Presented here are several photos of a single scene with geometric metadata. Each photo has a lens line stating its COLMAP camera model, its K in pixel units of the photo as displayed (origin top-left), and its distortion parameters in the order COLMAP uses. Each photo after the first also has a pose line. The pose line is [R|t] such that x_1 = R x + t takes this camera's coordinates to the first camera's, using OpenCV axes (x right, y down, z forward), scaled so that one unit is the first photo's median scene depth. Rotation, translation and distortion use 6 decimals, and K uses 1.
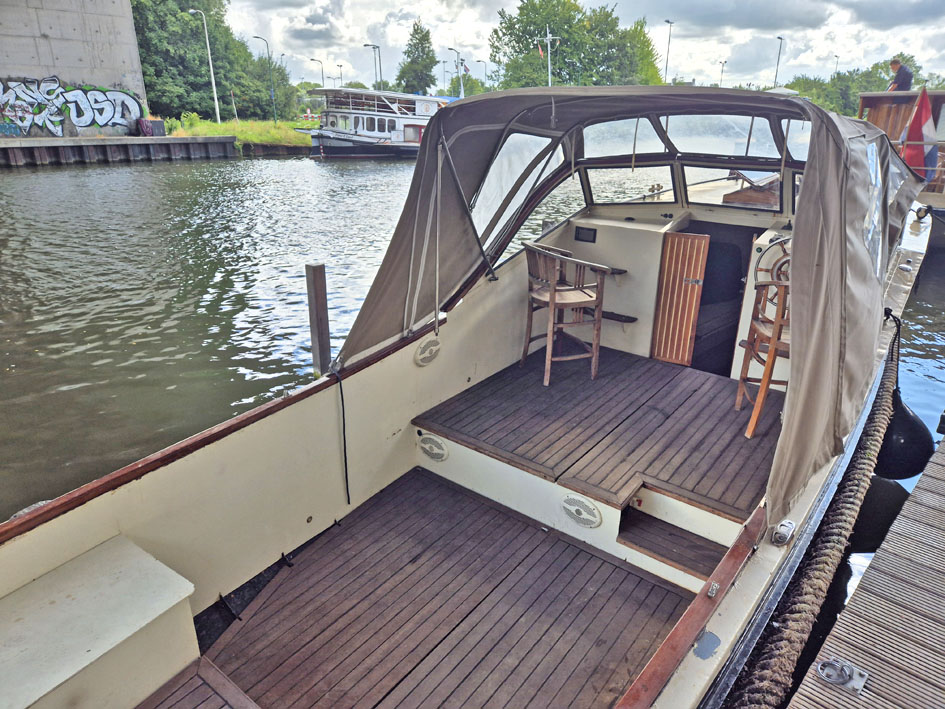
lens RADIAL K [[631.3, 0, 472.5], [0, 631.3, 354.5], [0, 0, 1]] dist [0.066154, -0.059254]
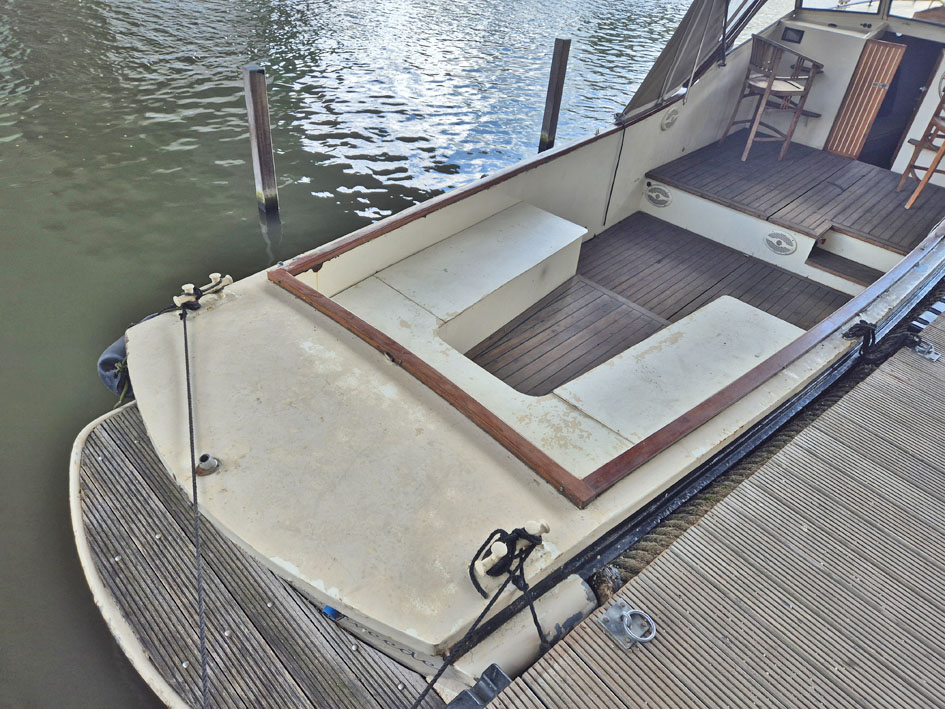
lens RADIAL K [[631.3, 0, 472.5], [0, 631.3, 354.5], [0, 0, 1]] dist [0.066154, -0.059254]
pose [[0.992255, 0.120281, -0.031016, -0.379340], [-0.107846, 0.958100, 0.265354, 0.157112], [0.061634, -0.259954, 0.963652, -0.420856]]
